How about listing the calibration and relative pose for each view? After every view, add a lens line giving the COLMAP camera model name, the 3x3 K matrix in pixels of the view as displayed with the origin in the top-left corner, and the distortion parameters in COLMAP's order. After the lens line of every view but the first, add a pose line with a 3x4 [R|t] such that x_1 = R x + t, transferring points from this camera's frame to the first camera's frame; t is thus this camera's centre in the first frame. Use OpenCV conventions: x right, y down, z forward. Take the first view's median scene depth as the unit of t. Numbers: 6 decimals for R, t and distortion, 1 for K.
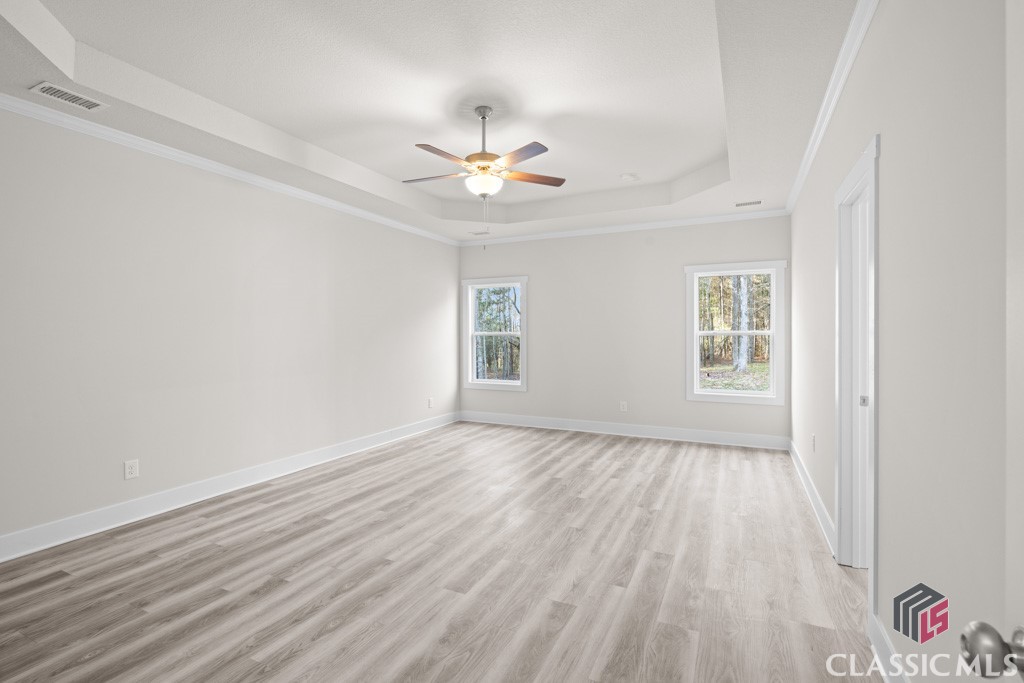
lens RADIAL K [[473.1, 0, 508.9], [0, 473.1, 337.6], [0, 0, 1]] dist [-0.010912, 0.003501]
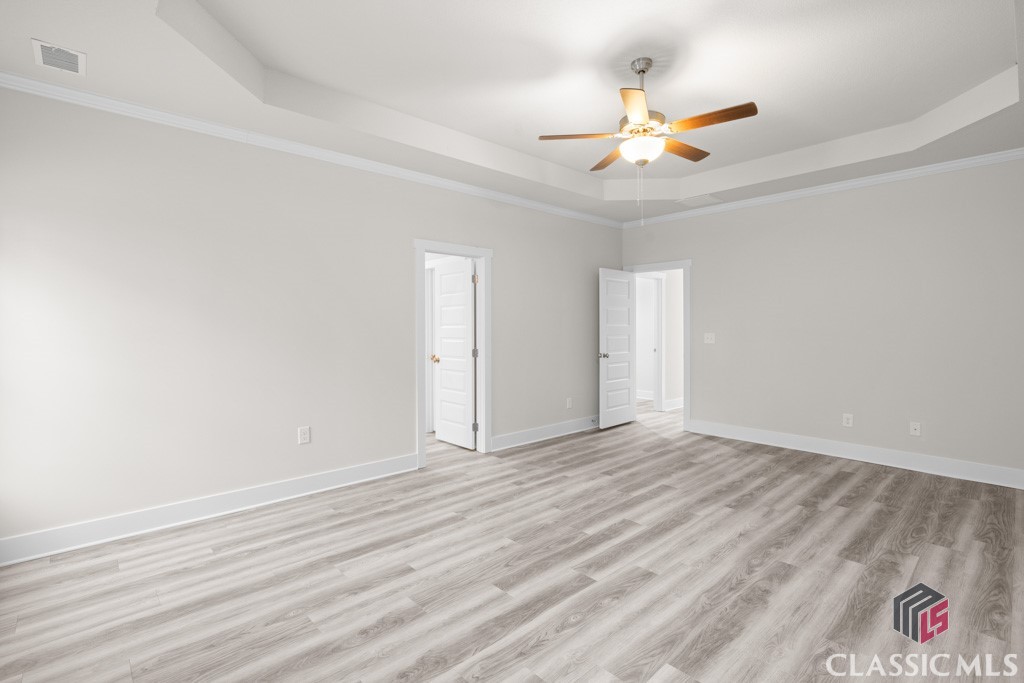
lens RADIAL K [[473.1, 0, 508.0], [0, 473.1, 335.7], [0, 0, 1]] dist [-0.010912, 0.003501]
pose [[-0.929104, -0.000250, 0.369818, -0.132976], [0.008599, 0.999715, 0.022280, -0.008849], [-0.369718, 0.023881, -0.928837, 1.808756]]
